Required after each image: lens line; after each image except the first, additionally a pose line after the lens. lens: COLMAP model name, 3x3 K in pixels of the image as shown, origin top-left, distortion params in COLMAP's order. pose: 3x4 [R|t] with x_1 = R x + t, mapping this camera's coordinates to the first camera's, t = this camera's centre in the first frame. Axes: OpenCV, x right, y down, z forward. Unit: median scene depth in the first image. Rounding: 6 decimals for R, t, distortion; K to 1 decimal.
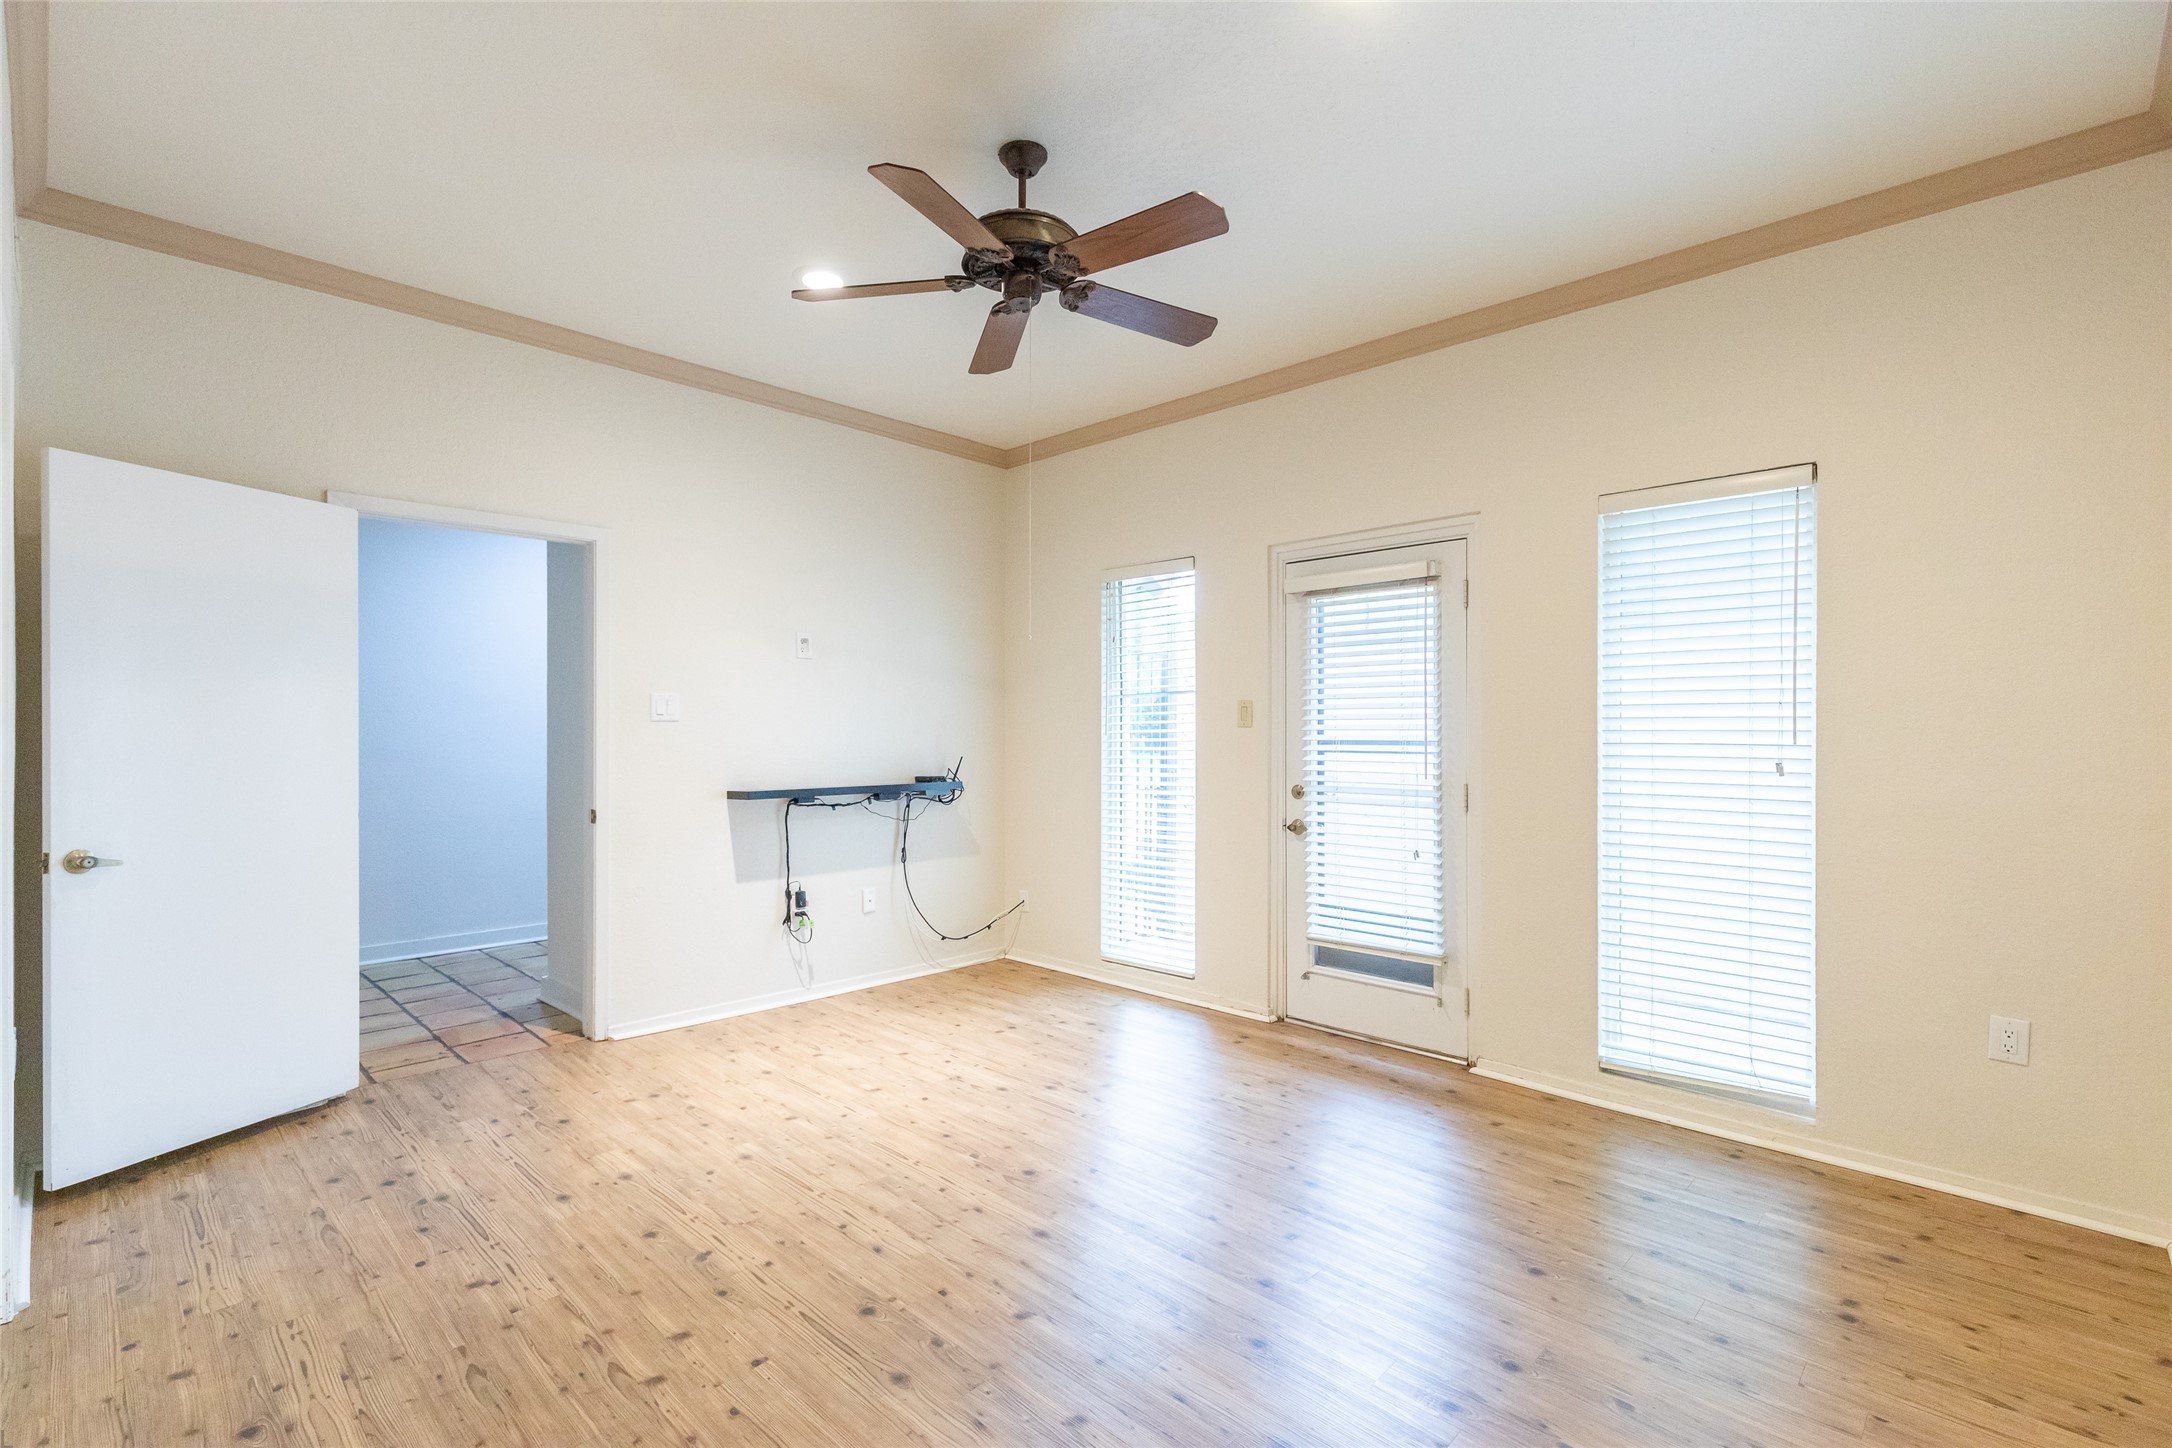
lens RADIAL K [[972.6, 0, 1078.2], [0, 972.6, 721.6], [0, 0, 1]] dist [0.009034, -0.001990]
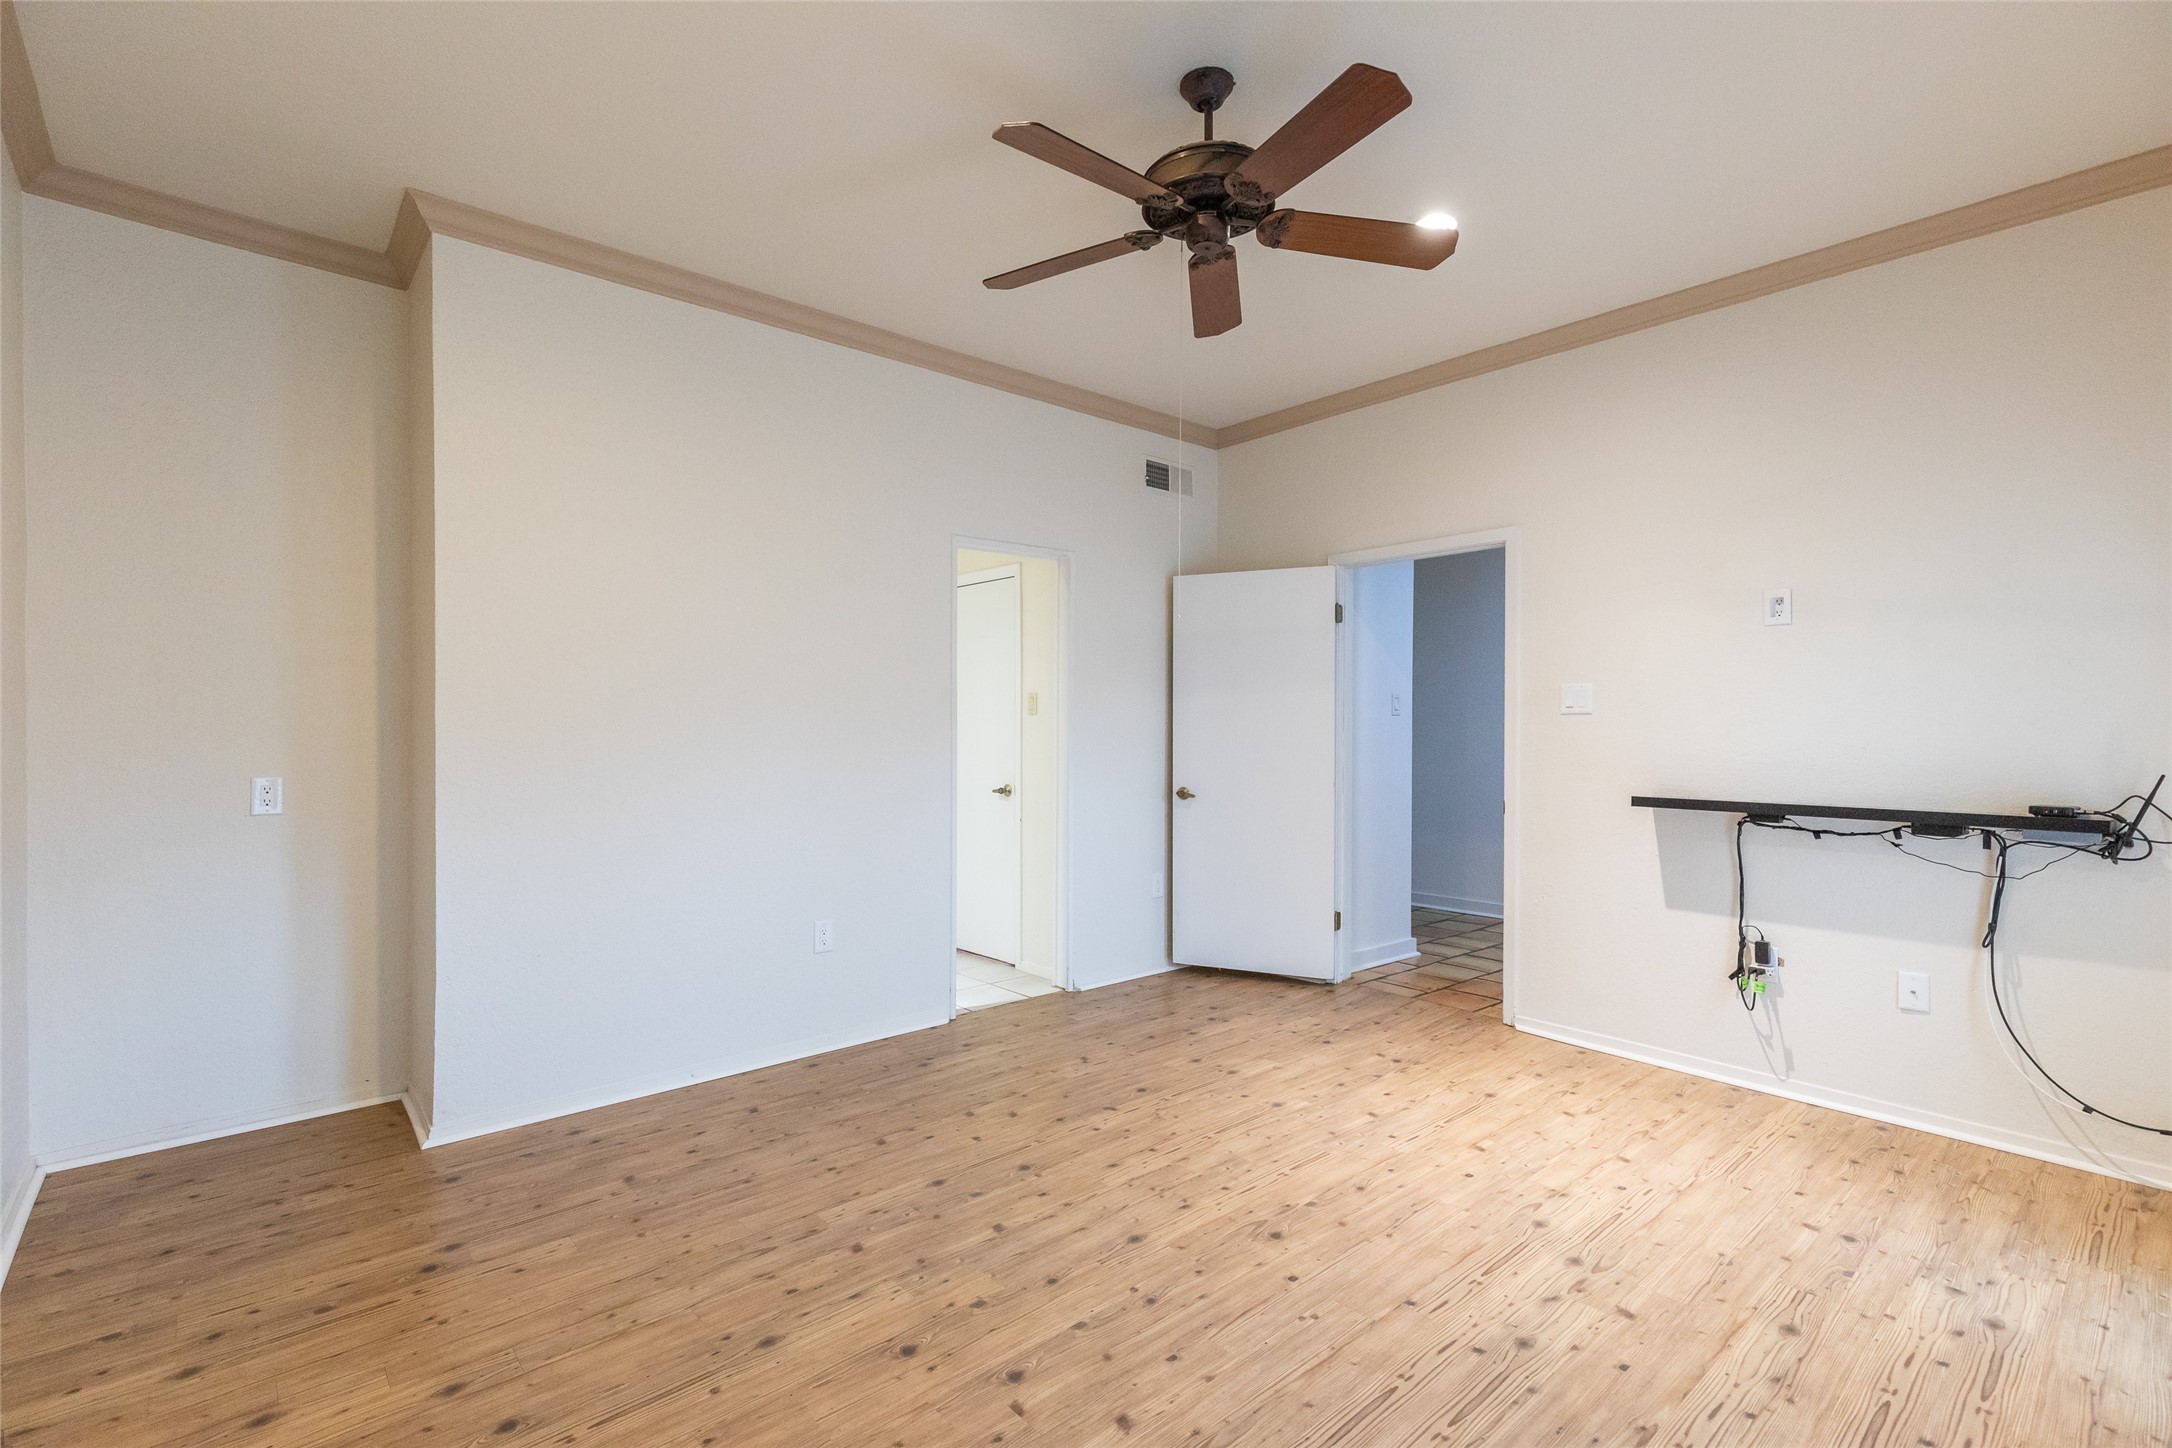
lens RADIAL K [[972.6, 0, 1080.5], [0, 972.6, 731.3], [0, 0, 1]] dist [0.009034, -0.001990]
pose [[-0.066980, 0.003187, -0.997749, 0.616895], [0.003427, 0.999990, 0.002965, 0.013469], [0.997748, -0.003220, -0.066990, 0.673856]]
